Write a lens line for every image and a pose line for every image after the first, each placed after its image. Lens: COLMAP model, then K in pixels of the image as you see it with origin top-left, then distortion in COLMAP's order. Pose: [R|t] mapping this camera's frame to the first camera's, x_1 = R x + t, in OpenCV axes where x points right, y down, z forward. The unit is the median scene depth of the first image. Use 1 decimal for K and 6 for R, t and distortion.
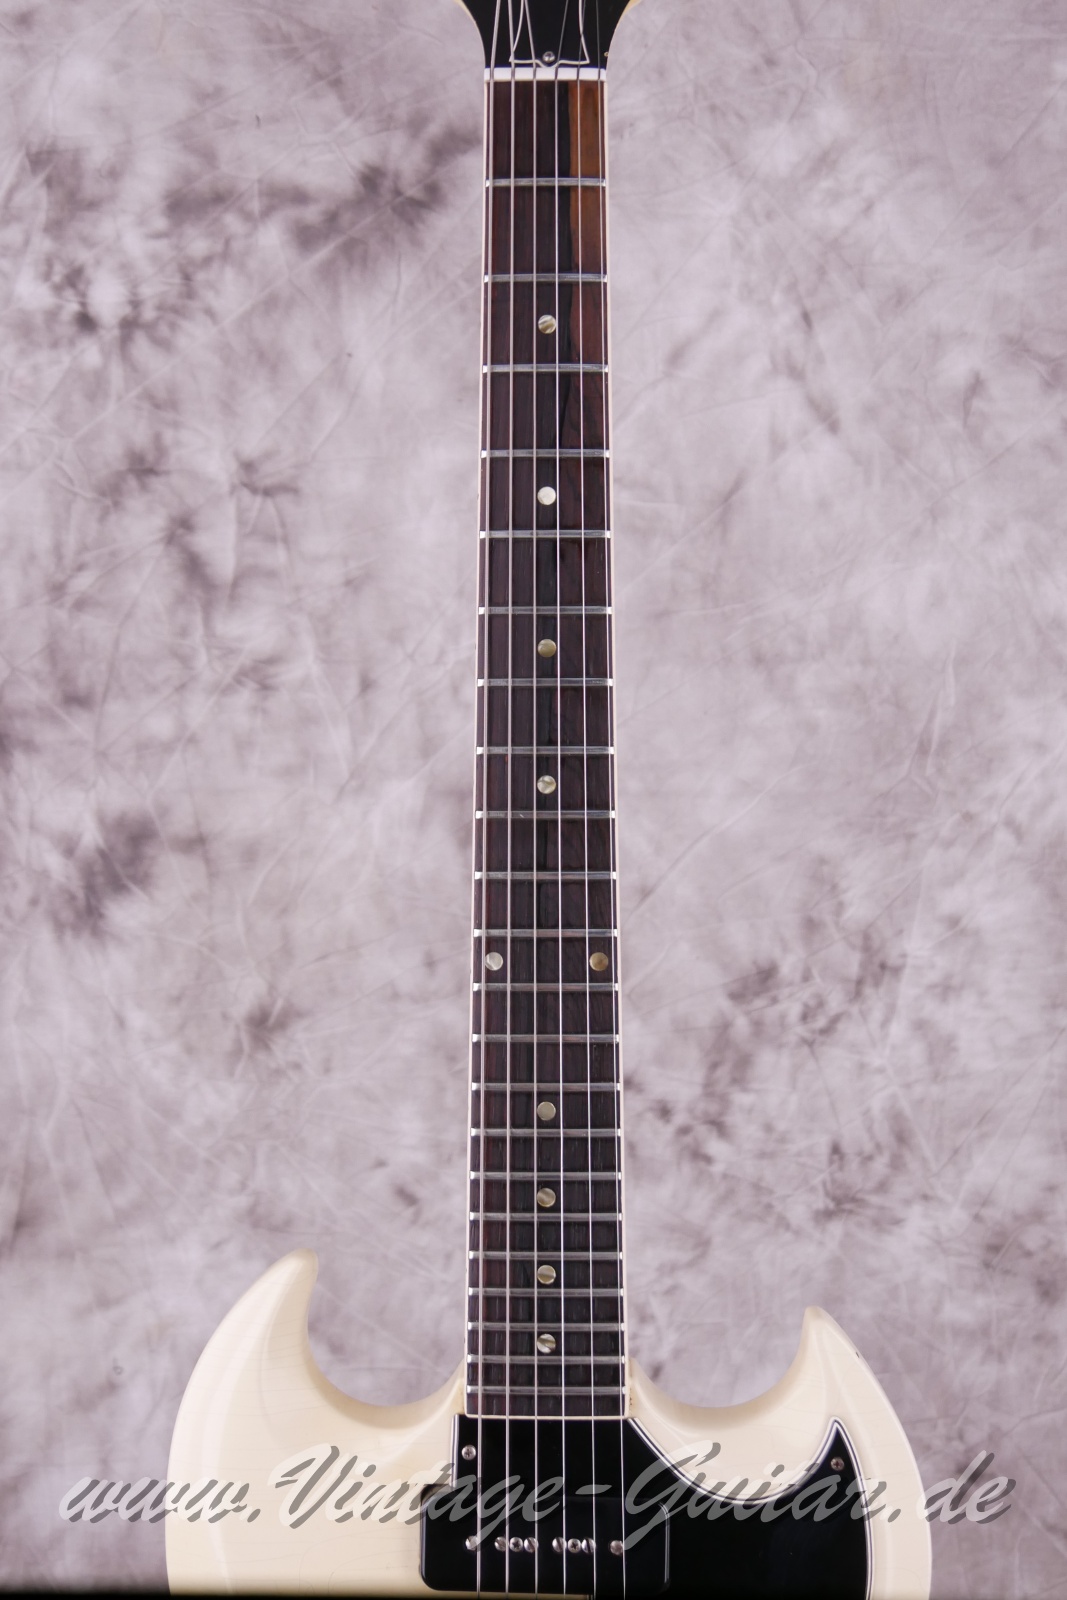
lens RADIAL K [[1928.1, 0, 533.5], [0, 1928.1, 800.0], [0, 0, 1]] dist [0.013511, -0.034156]
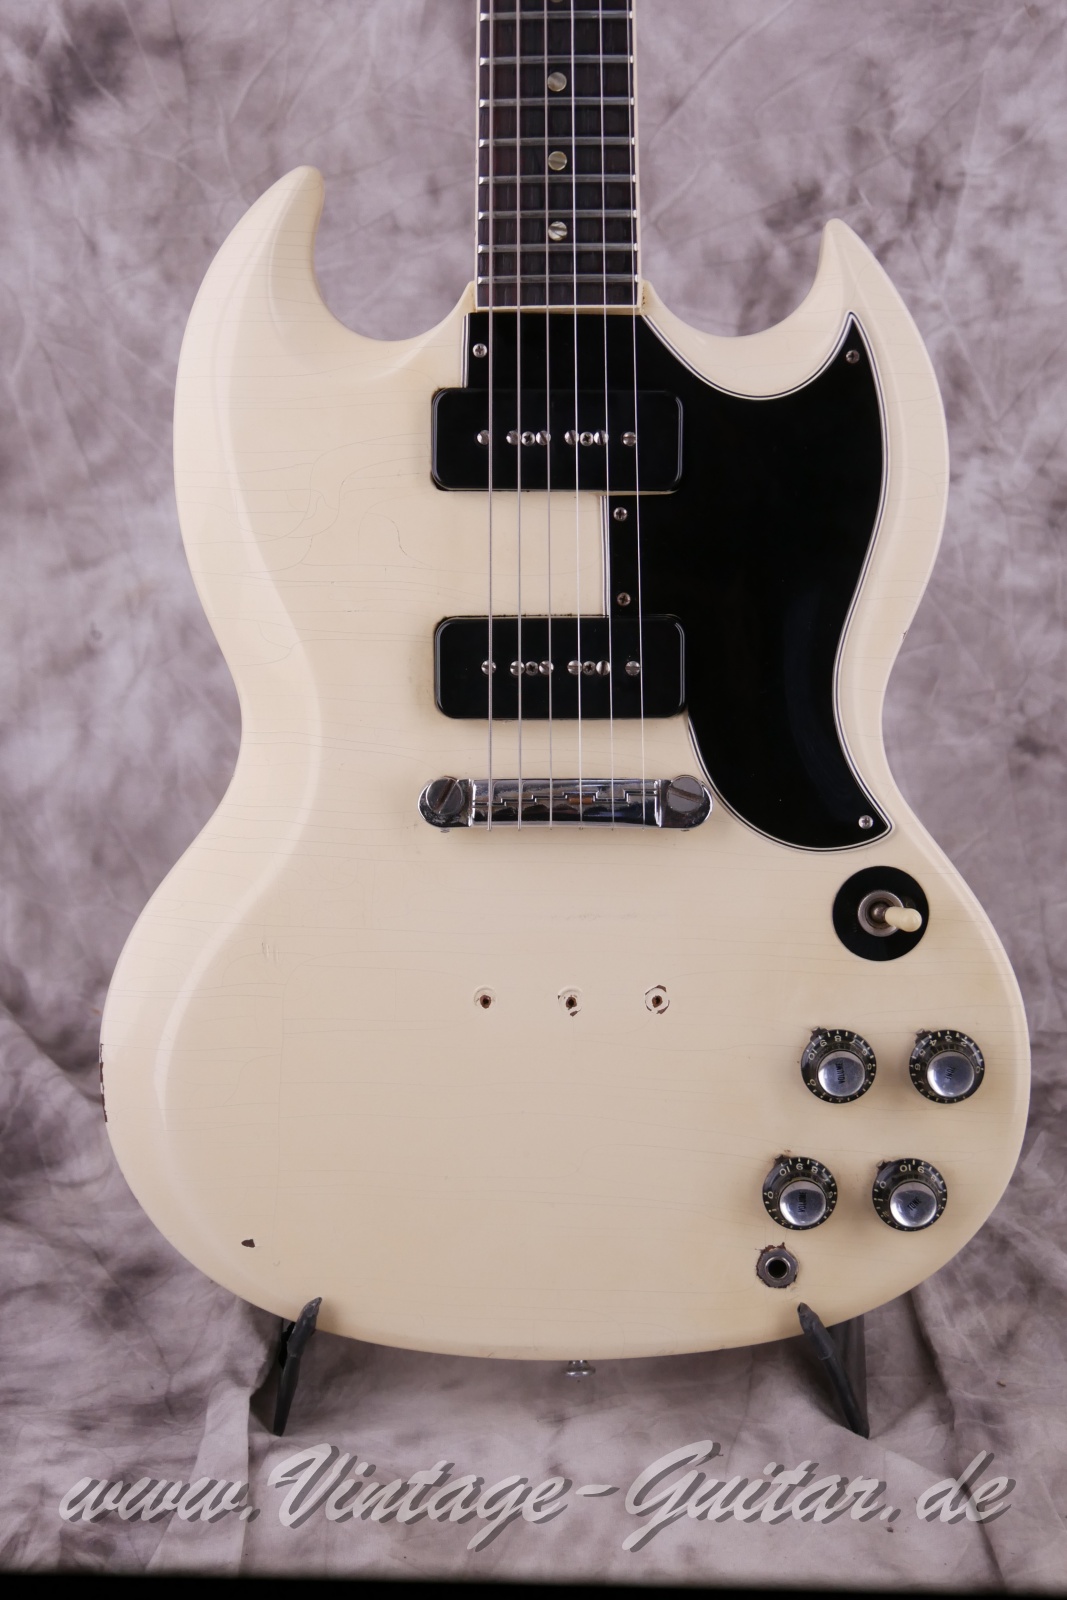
lens RADIAL K [[2480.7, 0, 533.5], [0, 2480.7, 800.0], [0, 0, 1]] dist [-0.003640, 0.031096]
pose [[0.999930, -0.004295, -0.011031, 0.004278], [0.004975, 0.998038, 0.062418, 0.298749], [0.010741, -0.062468, 0.997989, -0.171980]]
